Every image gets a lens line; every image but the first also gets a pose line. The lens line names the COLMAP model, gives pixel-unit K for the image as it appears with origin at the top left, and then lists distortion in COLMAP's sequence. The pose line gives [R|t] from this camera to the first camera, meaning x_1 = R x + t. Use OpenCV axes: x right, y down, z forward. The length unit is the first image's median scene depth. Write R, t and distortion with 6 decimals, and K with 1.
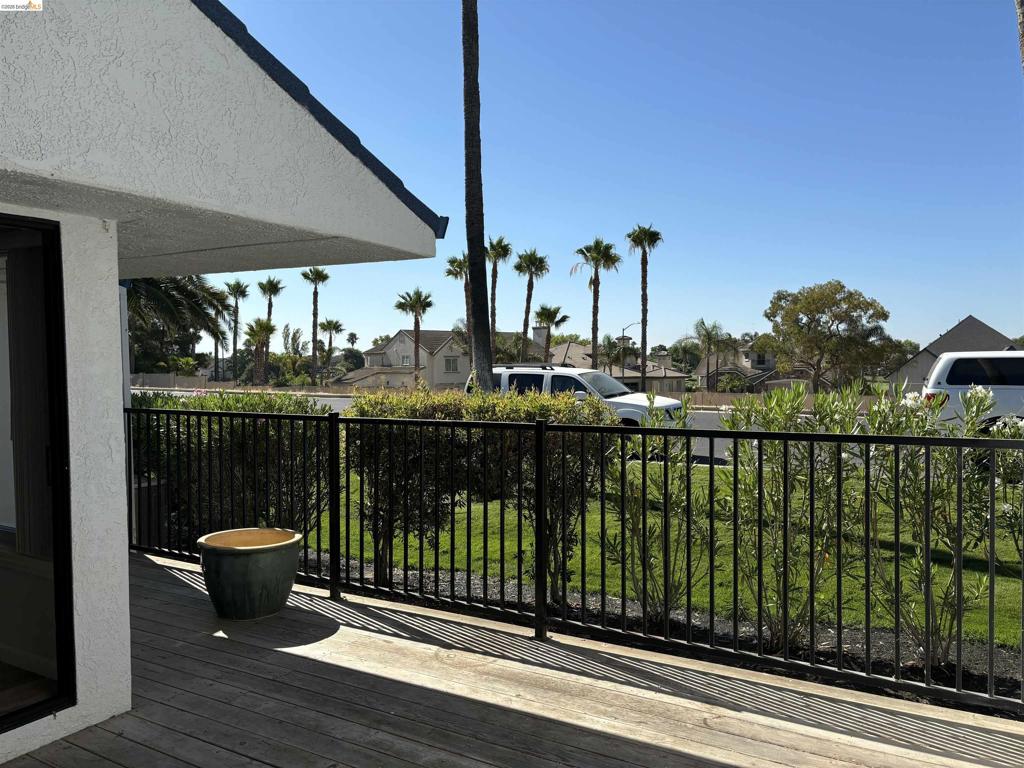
lens RADIAL K [[783.3, 0, 512.0], [0, 783.3, 384.0], [0, 0, 1]] dist [-0.007029, -0.008387]
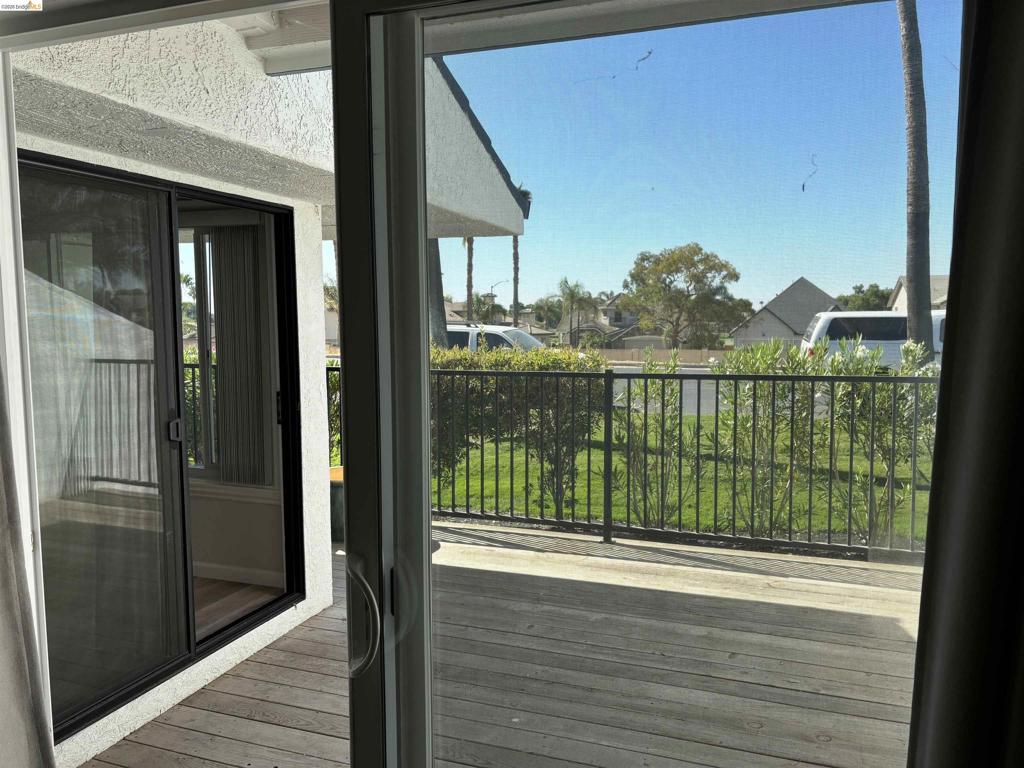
lens RADIAL K [[775.0, 0, 512.0], [0, 775.0, 384.0], [0, 0, 1]] dist [-0.021573, -0.004373]
pose [[0.985360, -0.012707, 0.170011, -0.289048], [0.003271, 0.998444, 0.055671, 0.001215], [-0.170454, -0.054300, 0.983868, -0.164784]]
